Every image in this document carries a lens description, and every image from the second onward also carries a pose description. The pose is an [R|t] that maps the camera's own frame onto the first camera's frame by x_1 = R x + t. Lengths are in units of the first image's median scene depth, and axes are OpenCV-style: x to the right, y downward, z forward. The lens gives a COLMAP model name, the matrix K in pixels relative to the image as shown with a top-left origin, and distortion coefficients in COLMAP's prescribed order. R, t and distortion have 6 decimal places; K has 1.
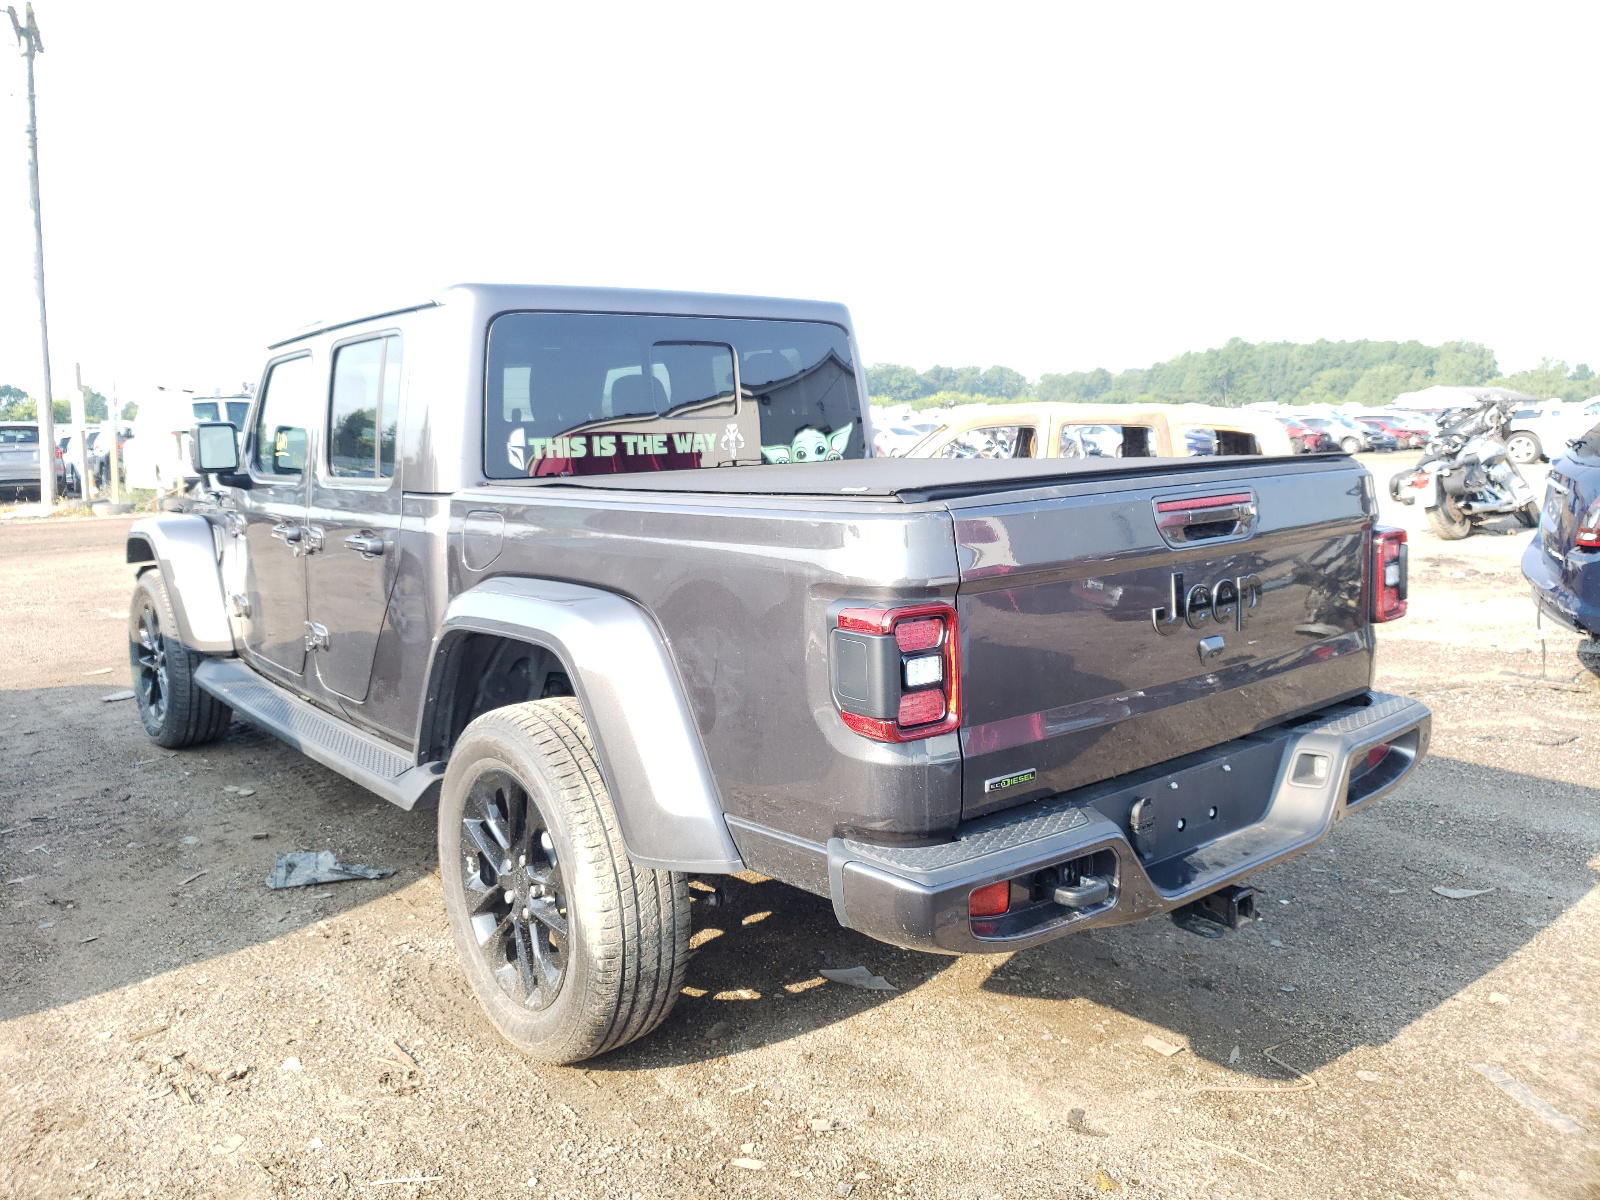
lens RADIAL K [[1238.0, 0, 800.0], [0, 1238.0, 600.0], [0, 0, 1]] dist [-0.008547, -0.003338]
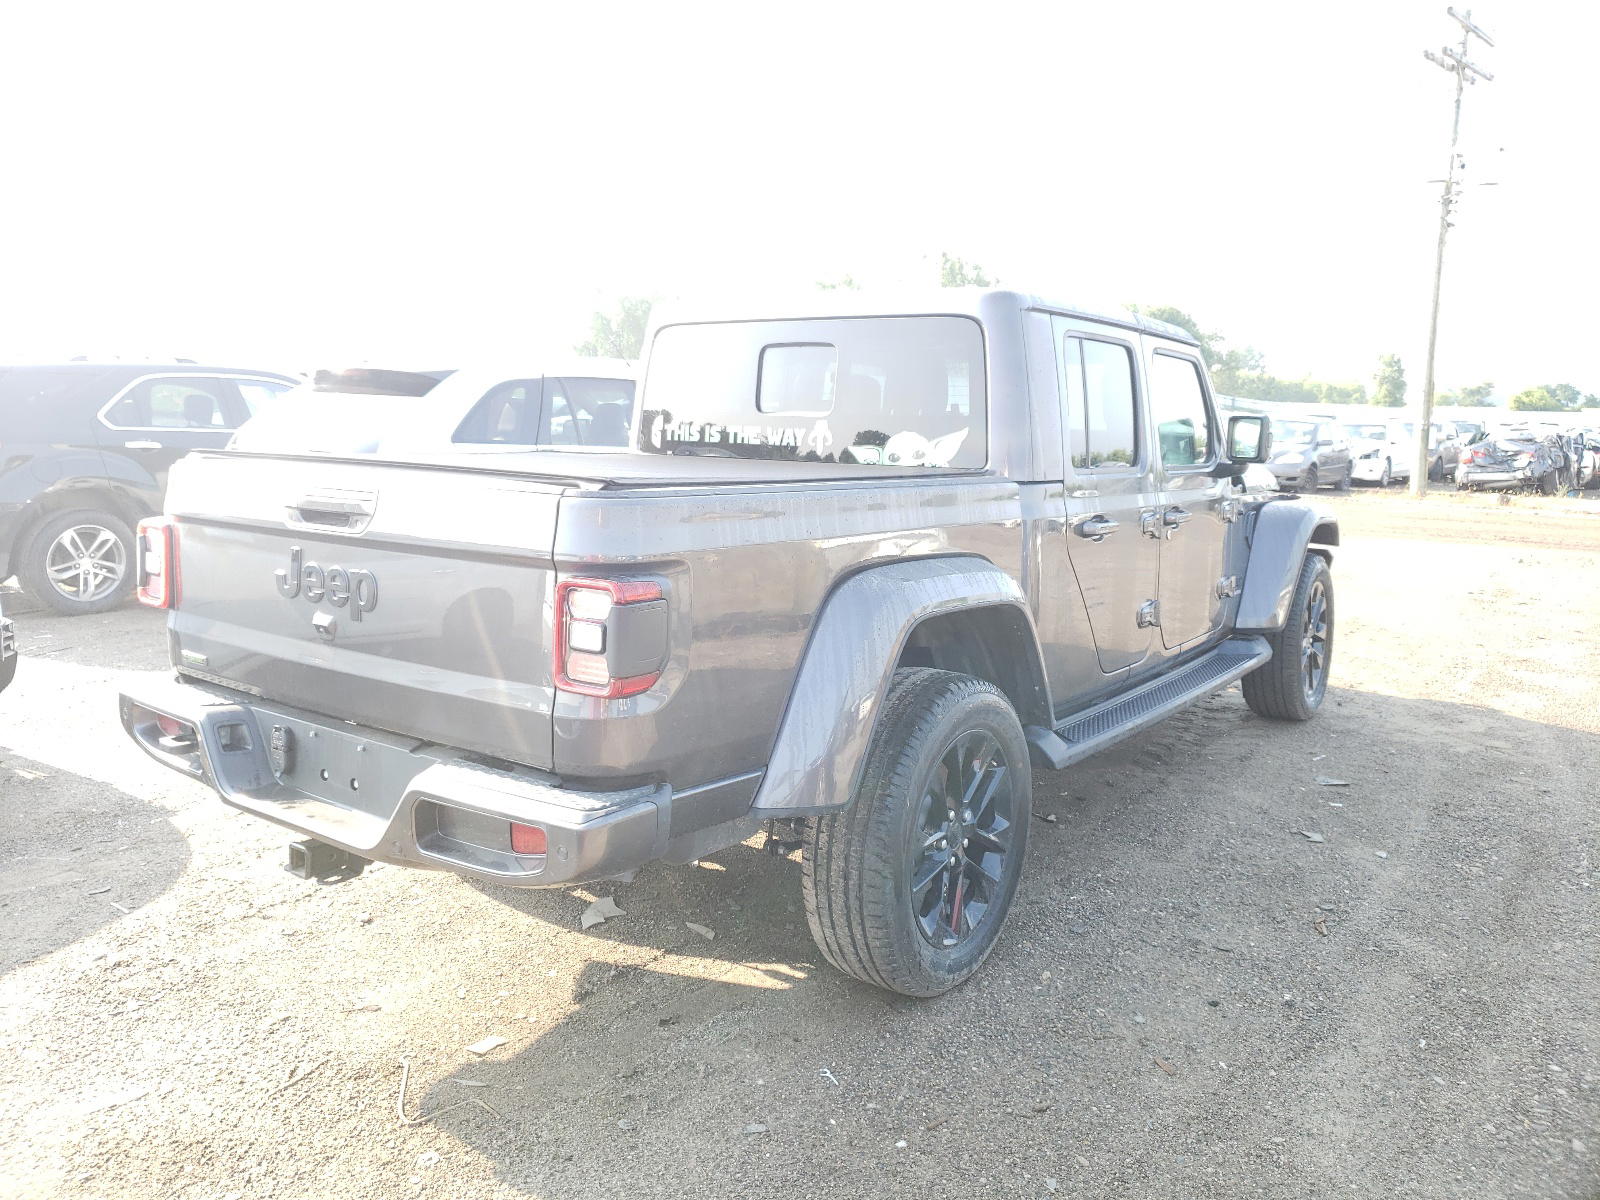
lens RADIAL K [[1238.0, 0, 800.0], [0, 1238.0, 600.0], [0, 0, 1]] dist [-0.008547, -0.003338]
pose [[0.260177, 0.154324, -0.953148, 1.035098], [-0.187256, 0.976468, 0.106985, -0.111098], [0.947229, 0.150648, 0.282953, 0.762280]]
